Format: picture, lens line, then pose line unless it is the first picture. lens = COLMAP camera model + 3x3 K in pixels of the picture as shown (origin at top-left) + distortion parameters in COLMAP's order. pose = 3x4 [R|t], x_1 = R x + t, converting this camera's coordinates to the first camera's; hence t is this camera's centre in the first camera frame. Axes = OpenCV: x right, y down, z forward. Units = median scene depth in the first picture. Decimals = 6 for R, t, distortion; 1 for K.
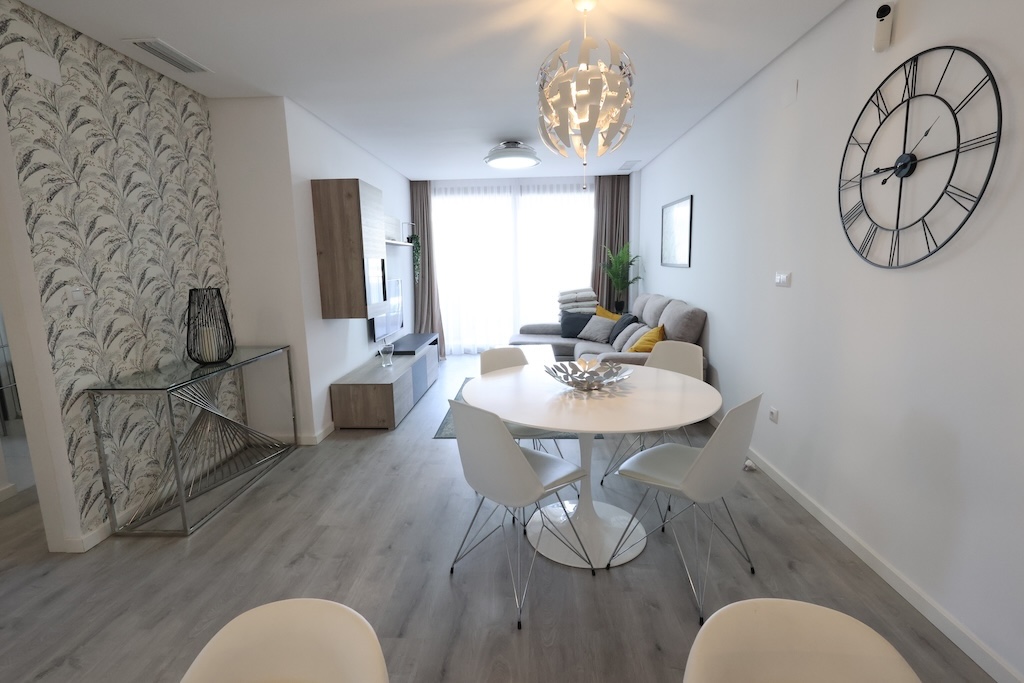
lens RADIAL K [[472.2, 0, 512.0], [0, 472.2, 341.5], [0, 0, 1]] dist [-0.001790, -0.000062]
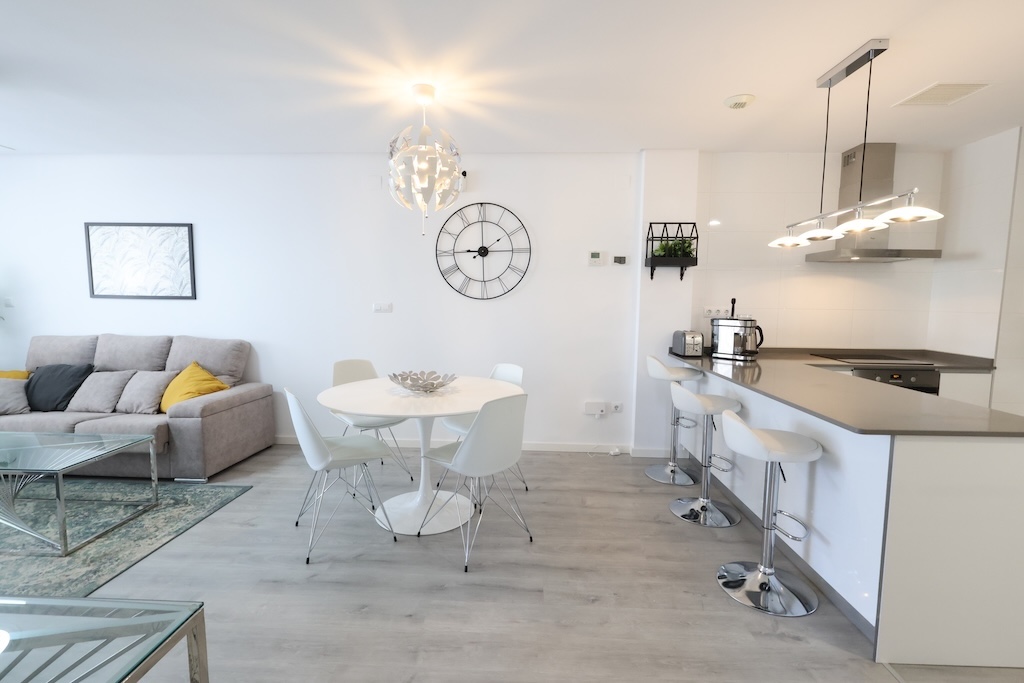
lens RADIAL K [[474.4, 0, 512.0], [0, 474.4, 341.5], [0, 0, 1]] dist [-0.004950, 0.000197]
pose [[0.005405, -0.073538, 0.997278, -1.266907], [0.156731, 0.985029, 0.071785, -0.100623], [-0.987627, 0.155916, 0.016850, 0.853364]]
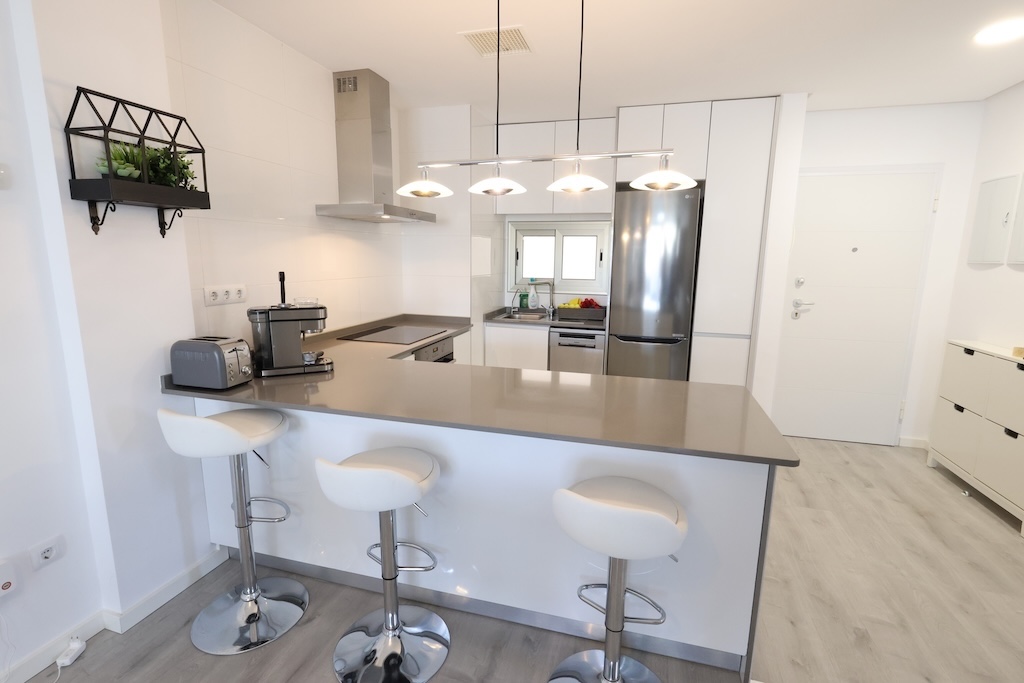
lens RADIAL K [[474.4, 0, 512.0], [0, 474.4, 341.5], [0, 0, 1]] dist [-0.004950, 0.000197]
pose [[-0.971412, -0.035358, 0.234751, -0.187767], [0.045781, 0.942384, 0.331385, -0.183188], [-0.232943, 0.332659, -0.913825, 0.927138]]
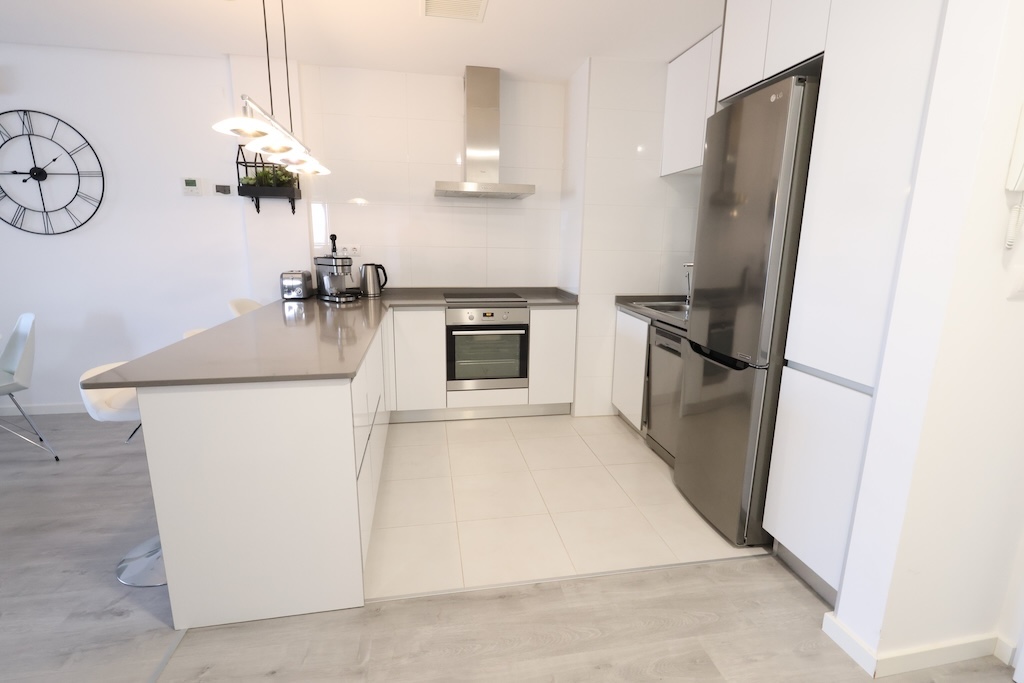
lens RADIAL K [[472.2, 0, 512.0], [0, 472.2, 341.5], [0, 0, 1]] dist [-0.001790, -0.000062]
pose [[-0.216655, -0.181941, 0.959144, -1.231470], [0.152678, 0.964076, 0.217364, 0.100230], [-0.964235, 0.193533, -0.181094, -0.223398]]
